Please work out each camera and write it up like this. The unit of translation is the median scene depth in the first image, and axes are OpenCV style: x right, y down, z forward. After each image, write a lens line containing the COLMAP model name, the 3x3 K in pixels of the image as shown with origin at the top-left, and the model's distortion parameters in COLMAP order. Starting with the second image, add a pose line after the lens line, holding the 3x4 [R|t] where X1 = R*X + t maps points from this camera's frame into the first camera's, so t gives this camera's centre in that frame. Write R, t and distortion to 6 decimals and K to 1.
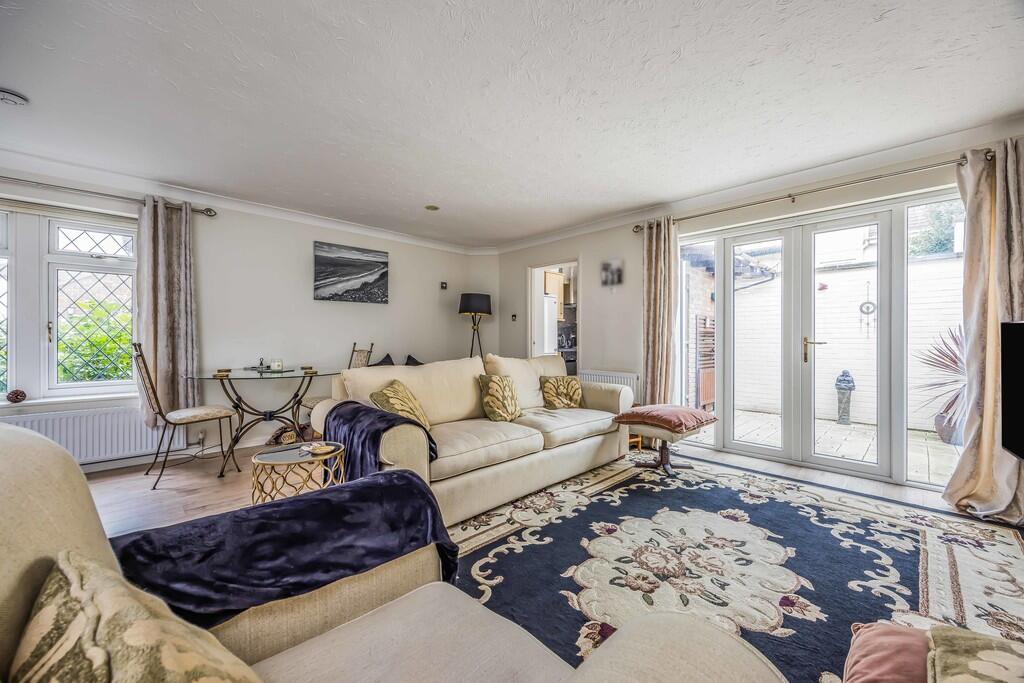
lens RADIAL K [[396.6, 0, 514.5], [0, 396.6, 339.7], [0, 0, 1]] dist [-0.002263, -0.000112]
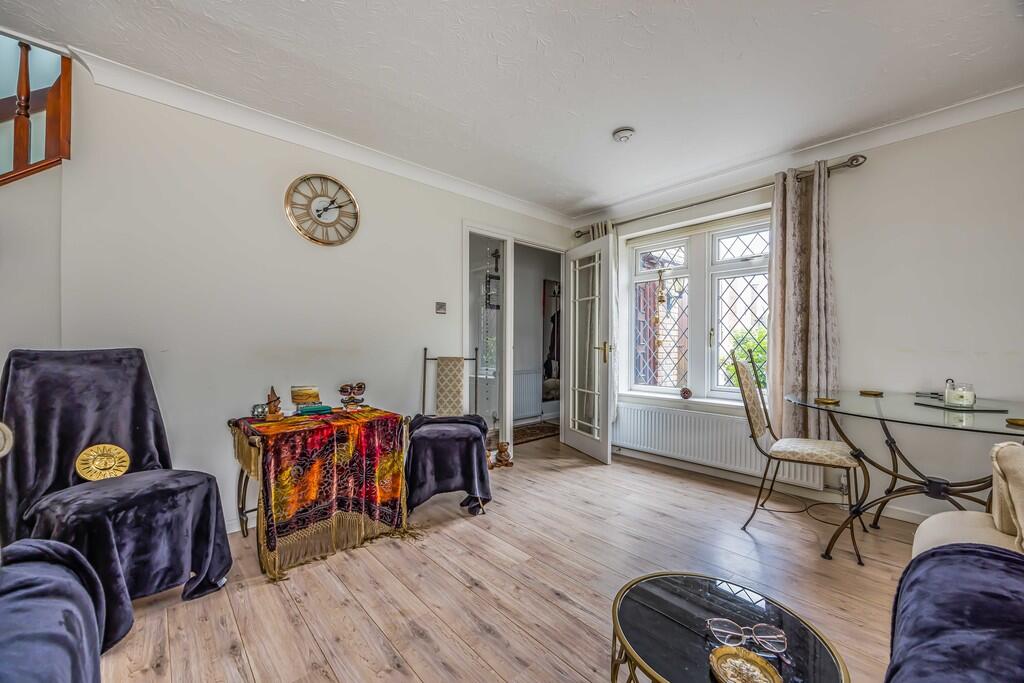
lens RADIAL K [[396.6, 0, 514.2], [0, 396.6, 342.1], [0, 0, 1]] dist [-0.002263, -0.000112]
pose [[-0.017958, -0.000846, -0.999838, -0.073237], [-0.005573, 0.999984, -0.000746, -0.003266], [0.999823, 0.005559, -0.017962, 0.448515]]
